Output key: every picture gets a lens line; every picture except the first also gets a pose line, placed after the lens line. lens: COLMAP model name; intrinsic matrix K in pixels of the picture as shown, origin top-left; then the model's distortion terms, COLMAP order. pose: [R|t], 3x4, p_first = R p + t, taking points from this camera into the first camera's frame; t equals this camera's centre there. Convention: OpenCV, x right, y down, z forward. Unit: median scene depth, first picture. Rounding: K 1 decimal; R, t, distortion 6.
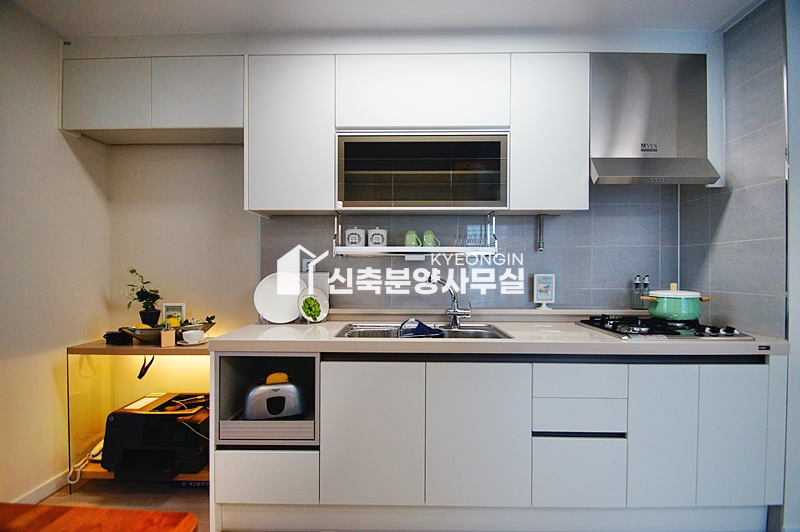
lens RADIAL K [[354.1, 0, 399.4], [0, 354.1, 271.6], [0, 0, 1]] dist [0.004918, -0.010726]
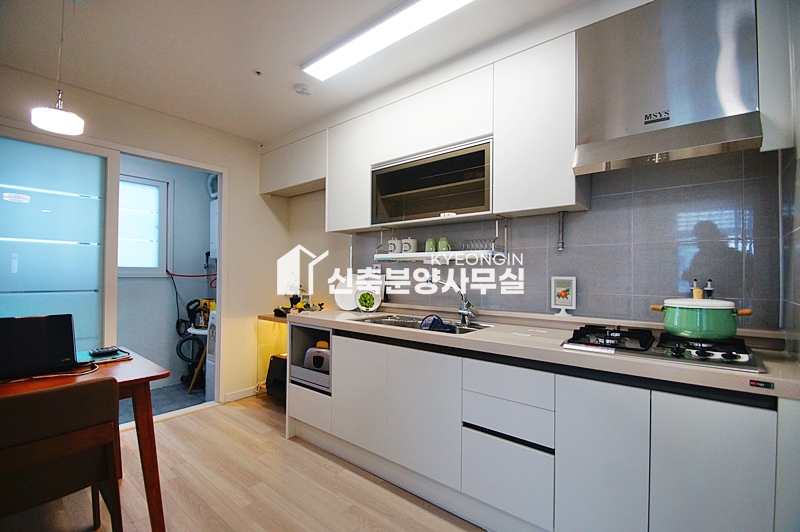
lens RADIAL K [[354.1, 0, 399.4], [0, 354.1, 271.6], [0, 0, 1]] dist [0.004918, -0.010726]
pose [[0.785087, -0.002513, -0.619381, 0.725640], [-0.009386, 0.999829, -0.015953, 0.013689], [0.619315, 0.018338, 0.784928, 0.024468]]
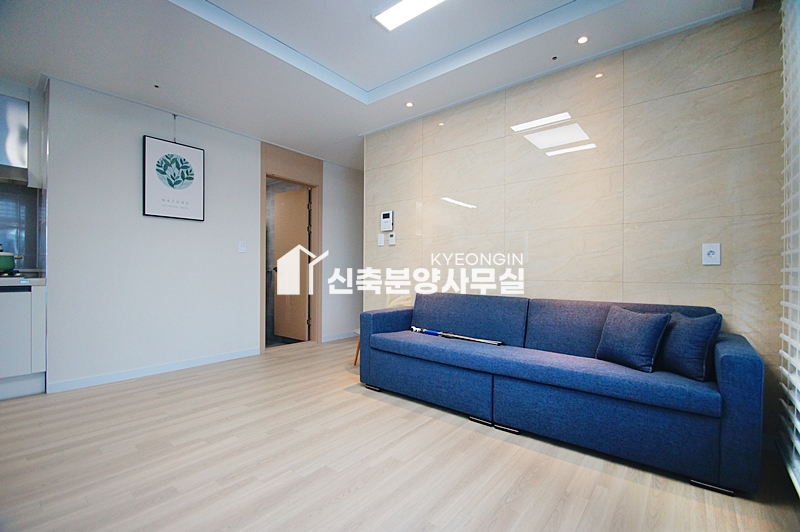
lens RADIAL K [[354.1, 0, 399.4], [0, 354.1, 271.6], [0, 0, 1]] dist [0.004918, -0.010726]
pose [[0.606229, -0.000742, 0.795290, 0.619961], [0.003298, 0.999993, -0.001581, 0.142733], [-0.795283, 0.003582, 0.606227, -1.243400]]
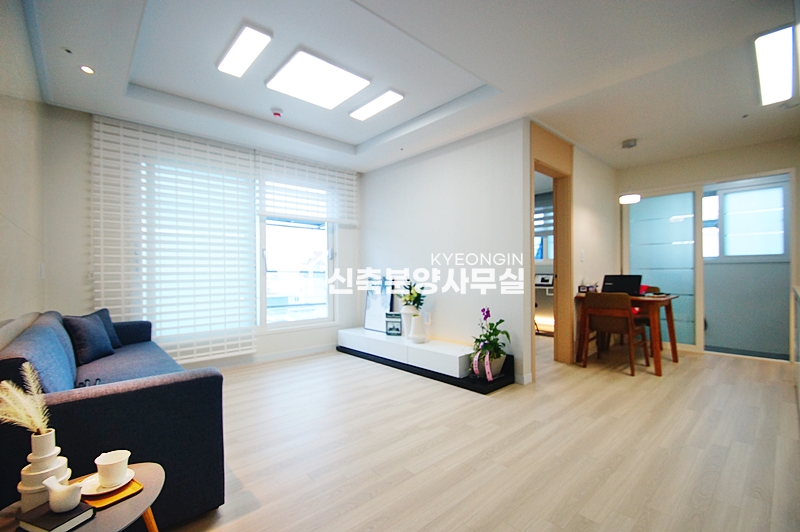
lens RADIAL K [[354.1, 0, 399.4], [0, 354.1, 271.6], [0, 0, 1]] dist [0.004918, -0.010726]
pose [[-0.720529, 0.007579, -0.693383, 2.039711], [0.002686, 0.999963, 0.008139, 0.083449], [0.693419, 0.004002, -0.720523, 0.726700]]
